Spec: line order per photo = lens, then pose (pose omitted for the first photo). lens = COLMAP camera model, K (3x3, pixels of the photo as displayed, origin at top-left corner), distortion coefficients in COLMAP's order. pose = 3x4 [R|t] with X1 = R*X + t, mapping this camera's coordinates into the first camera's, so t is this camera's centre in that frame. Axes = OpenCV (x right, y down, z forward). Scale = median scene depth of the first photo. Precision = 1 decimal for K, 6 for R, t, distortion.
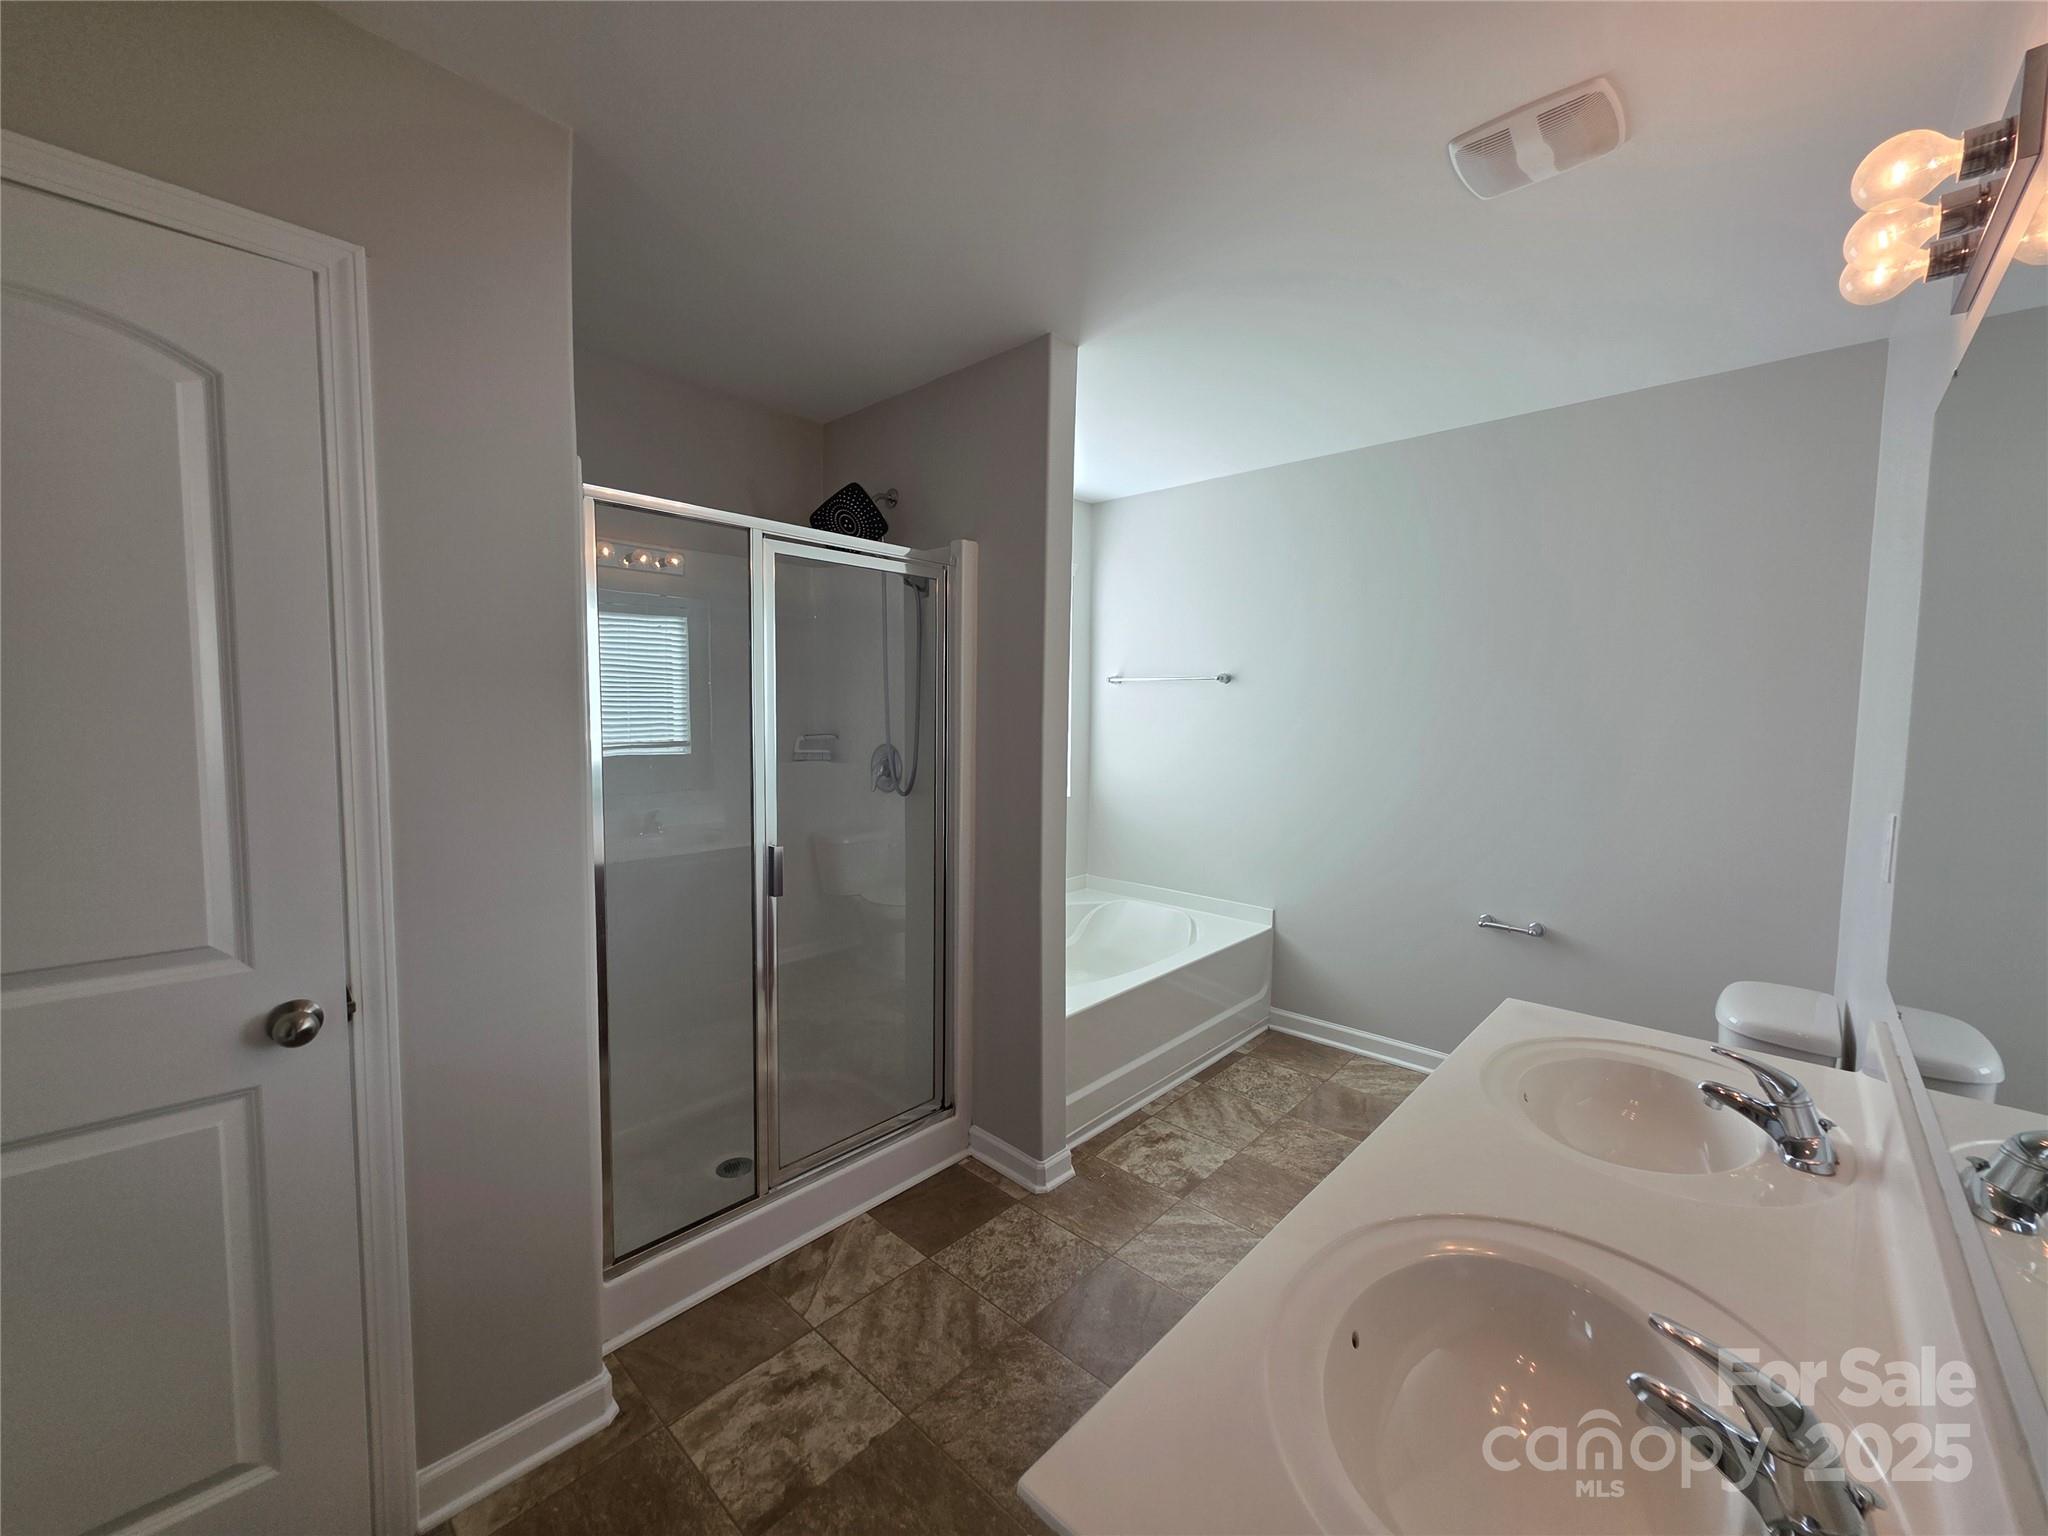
lens RADIAL K [[816.2, 0, 1022.8], [0, 816.2, 766.3], [0, 0, 1]] dist [0.004555, 0.000678]
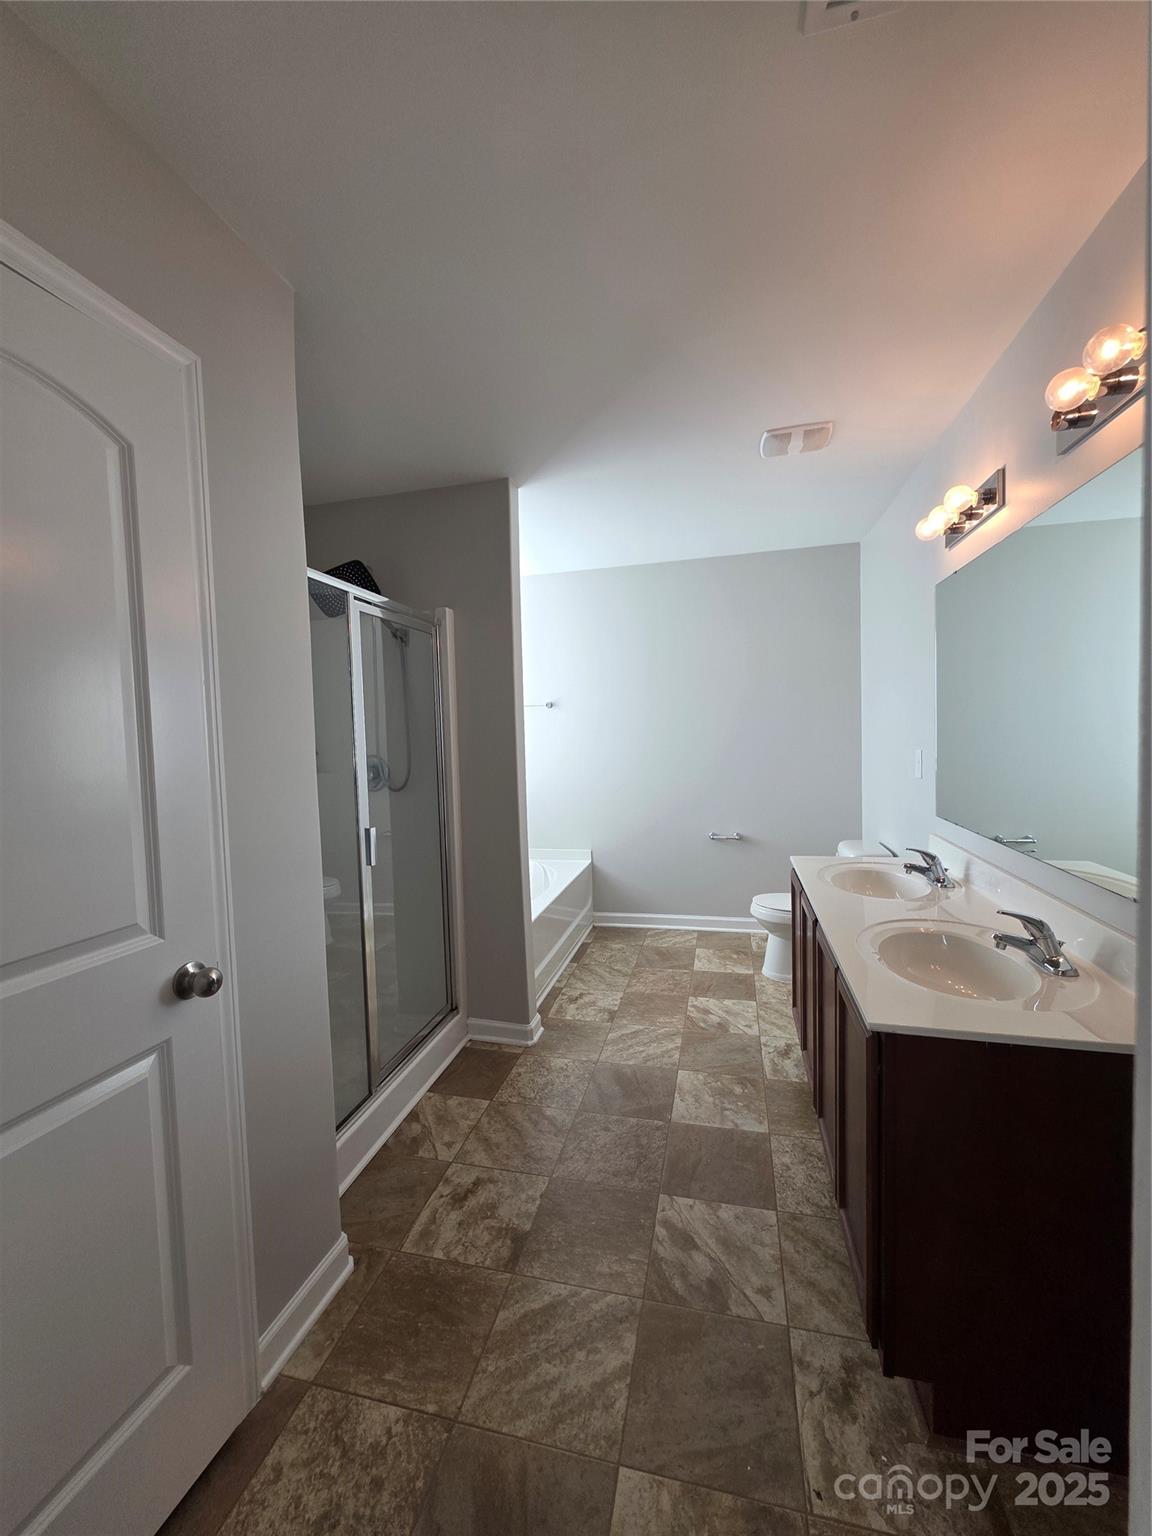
lens RADIAL K [[612.1, 0, 576.6], [0, 612.1, 765.4], [0, 0, 1]] dist [0.004555, 0.000678]
pose [[0.871509, -0.065444, 0.485993, -0.467290], [0.077299, 0.996998, -0.004361, 0.024879], [-0.484249, 0.041367, 0.873952, -0.047268]]
